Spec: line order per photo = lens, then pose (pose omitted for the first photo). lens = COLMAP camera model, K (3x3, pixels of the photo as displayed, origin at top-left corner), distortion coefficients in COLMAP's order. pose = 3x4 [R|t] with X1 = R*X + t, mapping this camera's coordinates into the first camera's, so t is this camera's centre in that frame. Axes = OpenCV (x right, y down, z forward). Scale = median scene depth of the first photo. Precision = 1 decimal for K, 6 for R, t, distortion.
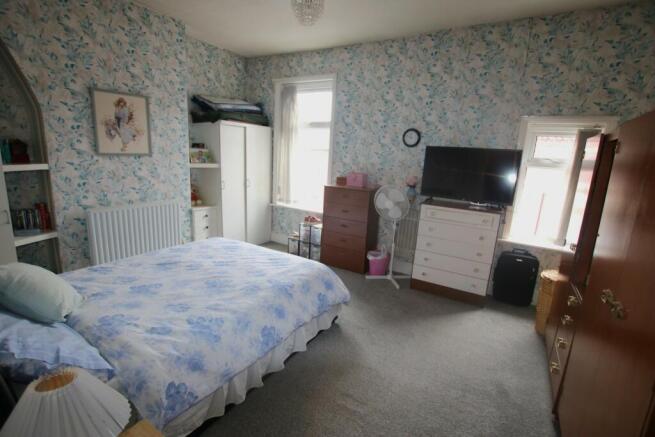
lens RADIAL K [[310.7, 0, 325.9], [0, 310.7, 219.1], [0, 0, 1]] dist [-0.015376, -0.000961]
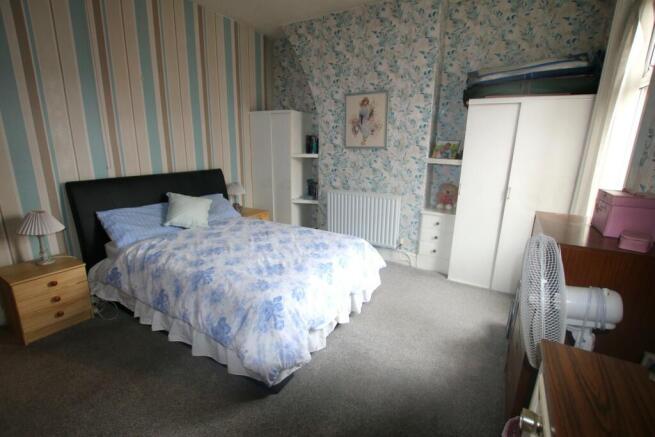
lens RADIAL K [[310.7, 0, 325.9], [0, 310.7, 215.8], [0, 0, 1]] dist [-0.015376, -0.000961]
pose [[0.009235, 0.191779, -0.981395, 0.525890], [-0.213908, 0.959097, 0.185408, -0.153785], [0.976810, 0.208216, 0.049881, 0.875480]]
